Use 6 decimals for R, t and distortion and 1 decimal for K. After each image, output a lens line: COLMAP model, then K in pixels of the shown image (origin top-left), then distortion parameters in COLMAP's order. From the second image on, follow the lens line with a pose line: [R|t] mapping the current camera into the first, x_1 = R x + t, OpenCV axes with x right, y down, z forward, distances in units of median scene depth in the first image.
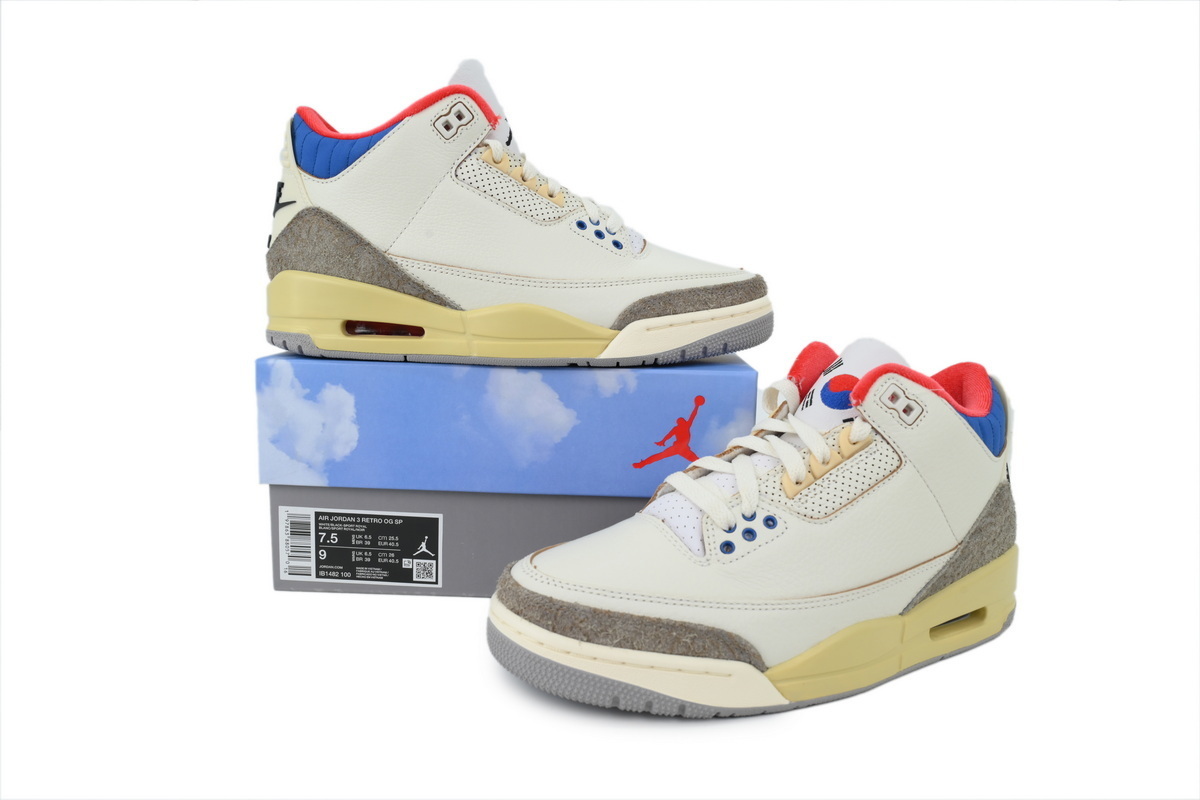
lens RADIAL K [[951.7, 0, 597.0], [0, 951.7, 398.4], [0, 0, 1]] dist [0.016889, -0.001486]
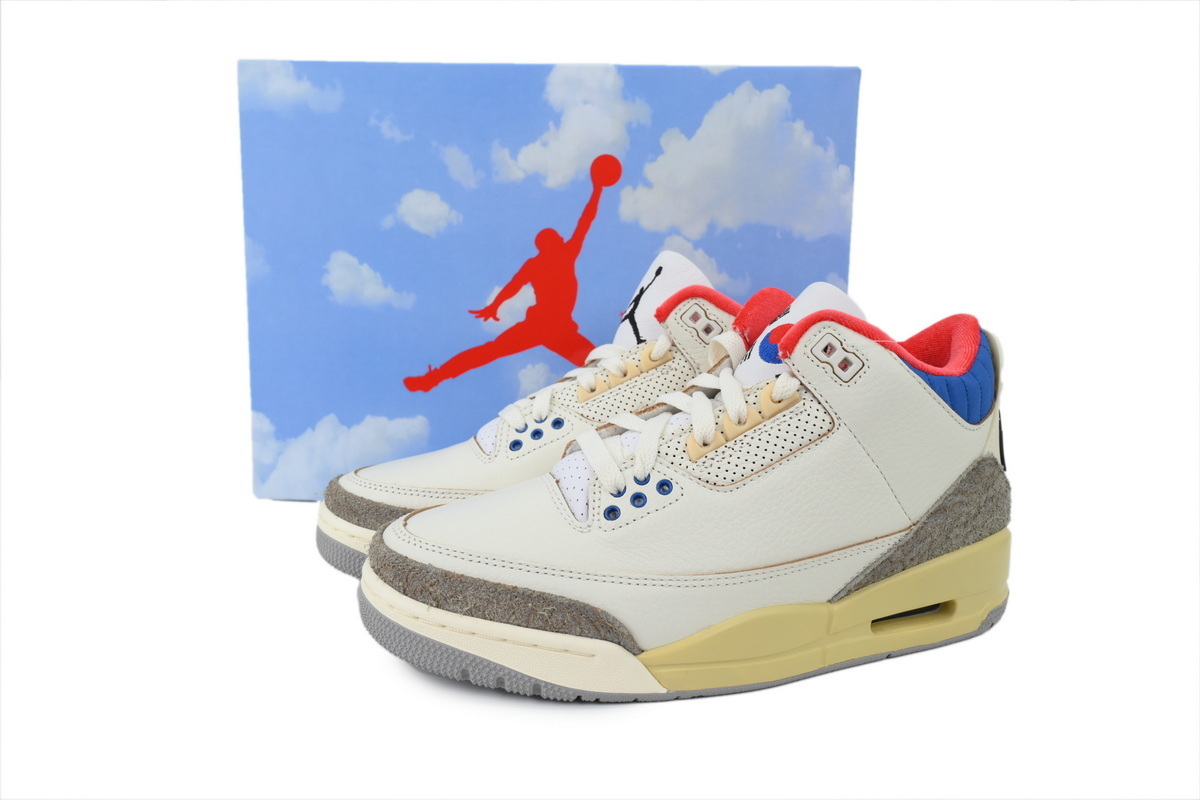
lens RADIAL K [[951.7, 0, 602.5], [0, 951.7, 402.1], [0, 0, 1]] dist [0.016889, -0.001486]
pose [[0.982640, 0.026784, -0.183579, 0.279919], [-0.021442, 0.999289, 0.031022, 0.024970], [0.184279, -0.026547, 0.982515, 0.125617]]
